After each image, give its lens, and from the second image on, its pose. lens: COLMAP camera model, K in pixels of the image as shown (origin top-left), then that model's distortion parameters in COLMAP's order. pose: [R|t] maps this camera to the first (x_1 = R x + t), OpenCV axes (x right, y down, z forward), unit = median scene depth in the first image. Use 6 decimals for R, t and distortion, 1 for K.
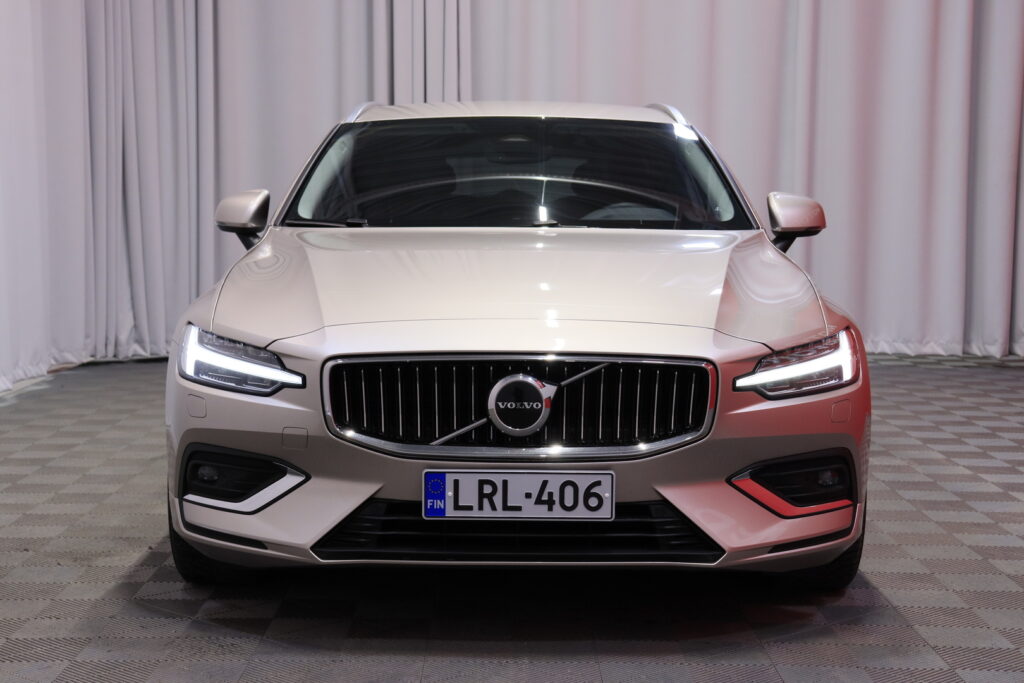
lens RADIAL K [[1918.9, 0, 512.0], [0, 1918.9, 341.5], [0, 0, 1]] dist [0.030437, -0.015022]
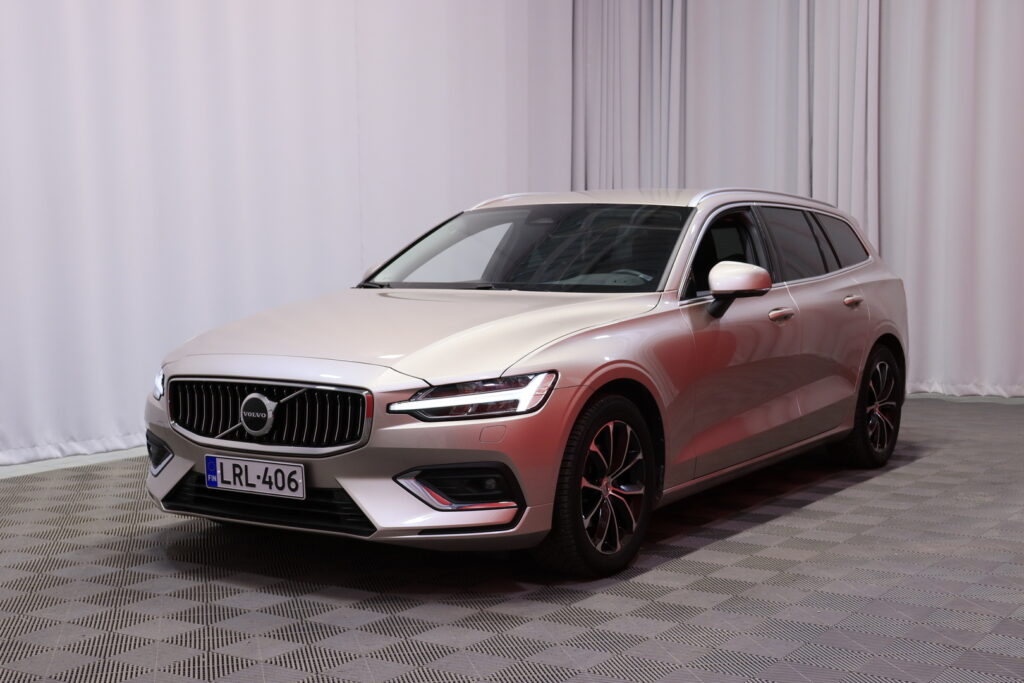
lens RADIAL K [[1571.1, 0, 512.0], [0, 1571.1, 341.5], [0, 0, 1]] dist [0.002959, 0.093516]
pose [[0.834238, 0.029174, -0.550632, 0.817240], [-0.036456, 0.999333, -0.002285, -0.026320], [0.550197, 0.021980, 0.834745, 0.112648]]
